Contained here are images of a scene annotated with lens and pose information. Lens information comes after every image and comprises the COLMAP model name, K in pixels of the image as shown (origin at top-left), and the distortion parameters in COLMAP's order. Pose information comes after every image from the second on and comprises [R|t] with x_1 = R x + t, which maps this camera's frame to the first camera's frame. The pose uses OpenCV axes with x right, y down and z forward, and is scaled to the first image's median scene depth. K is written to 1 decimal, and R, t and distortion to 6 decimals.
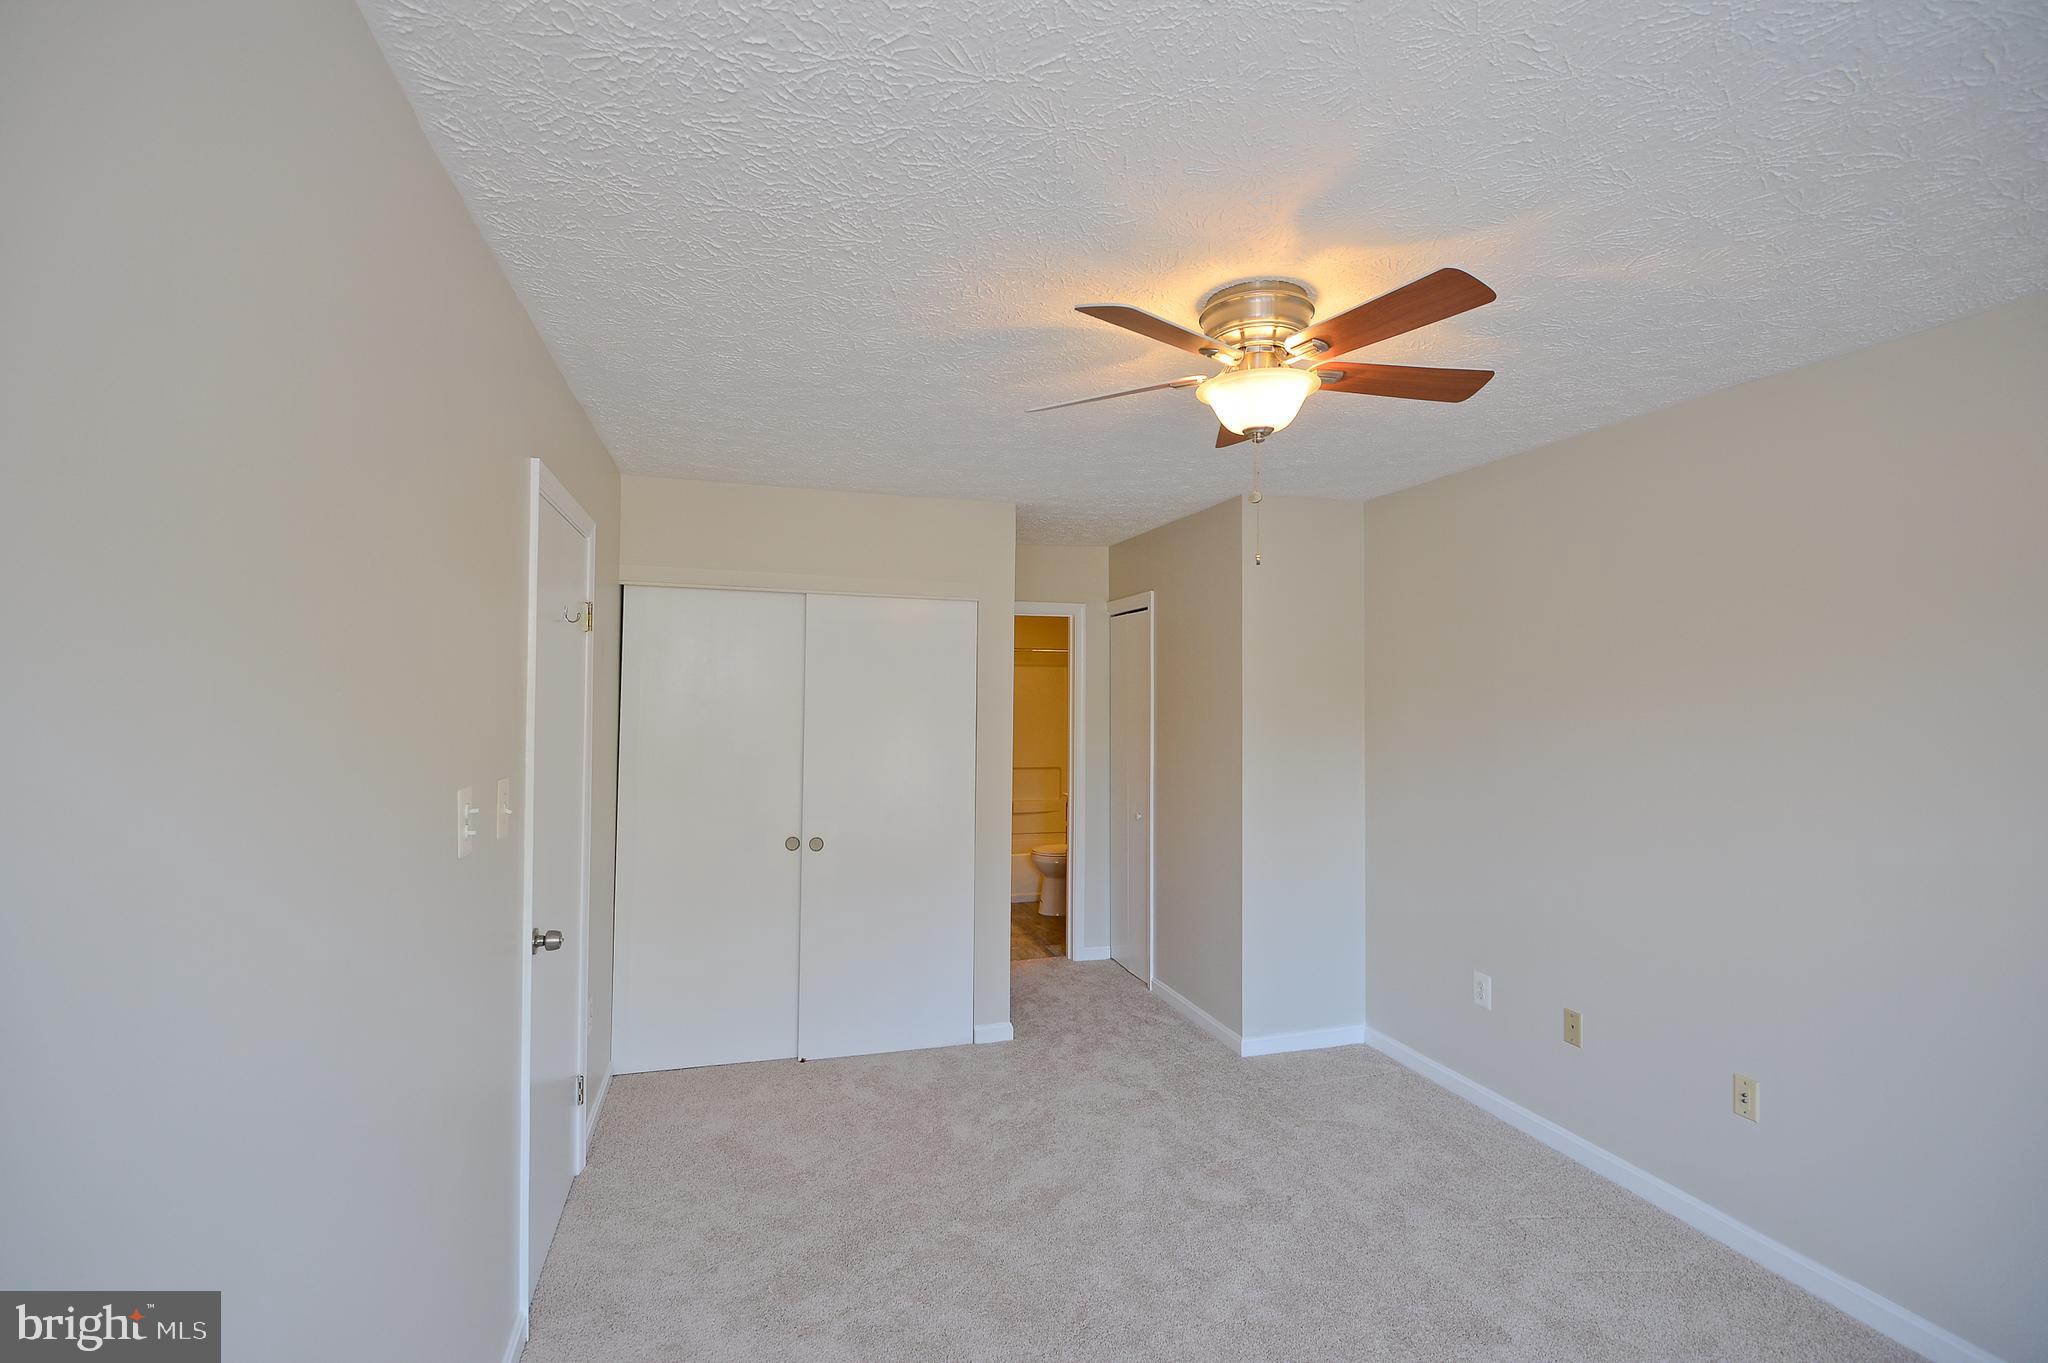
lens RADIAL K [[944.9, 0, 1026.7], [0, 944.9, 689.3], [0, 0, 1]] dist [-0.010116, -0.005040]
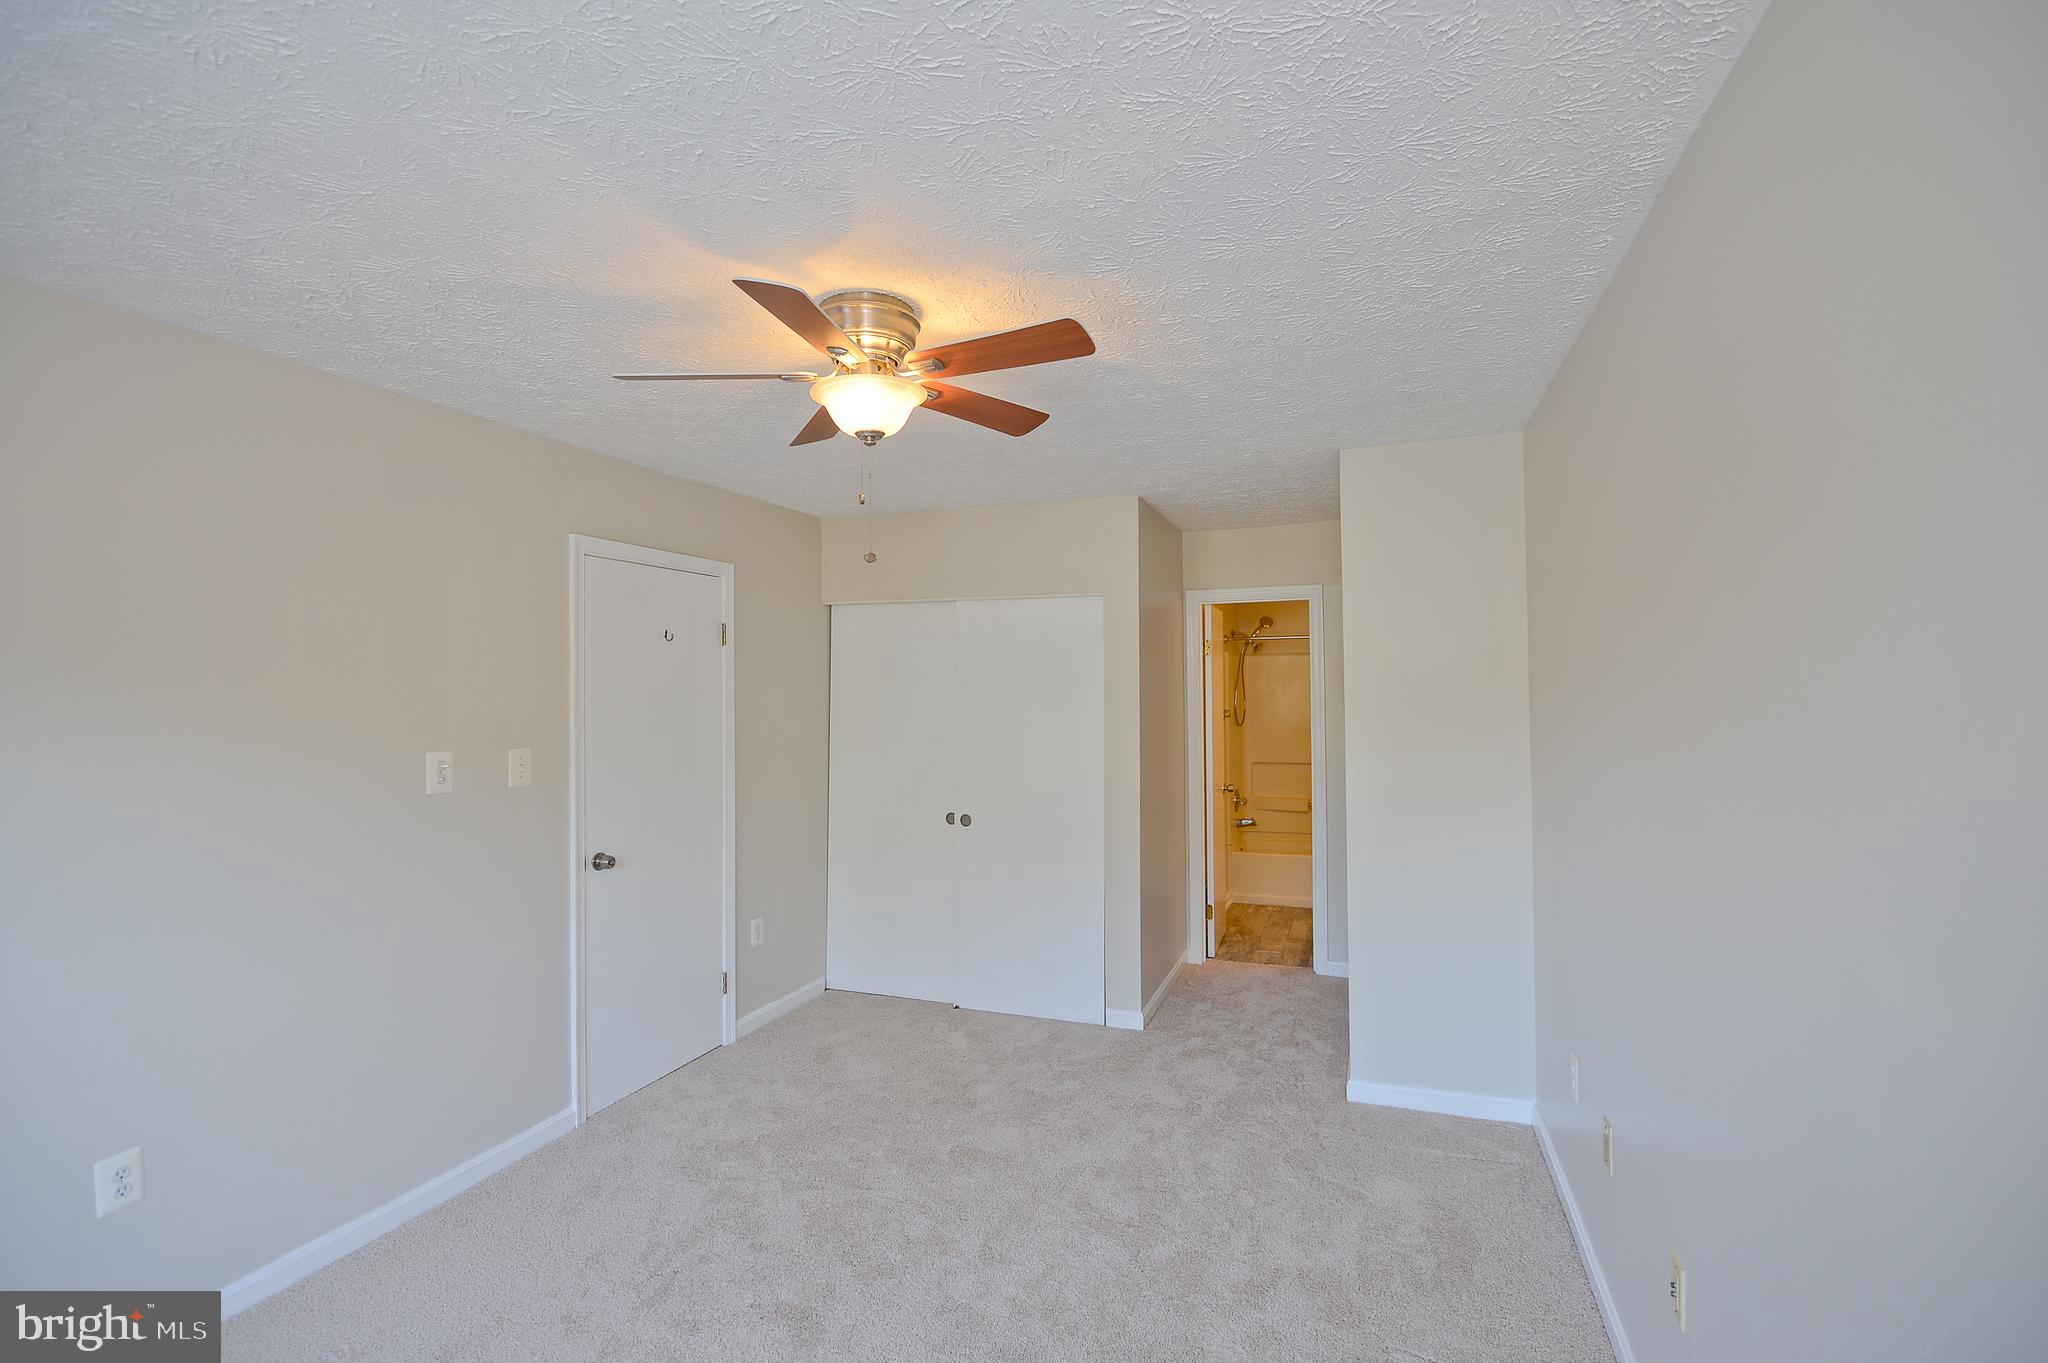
lens RADIAL K [[944.9, 0, 1031.0], [0, 944.9, 679.7], [0, 0, 1]] dist [-0.010116, -0.005040]
pose [[0.802863, -0.014212, -0.595995, 0.517534], [0.014408, 0.999886, -0.004435, -0.000279], [0.595990, -0.005027, 0.802976, 0.126408]]
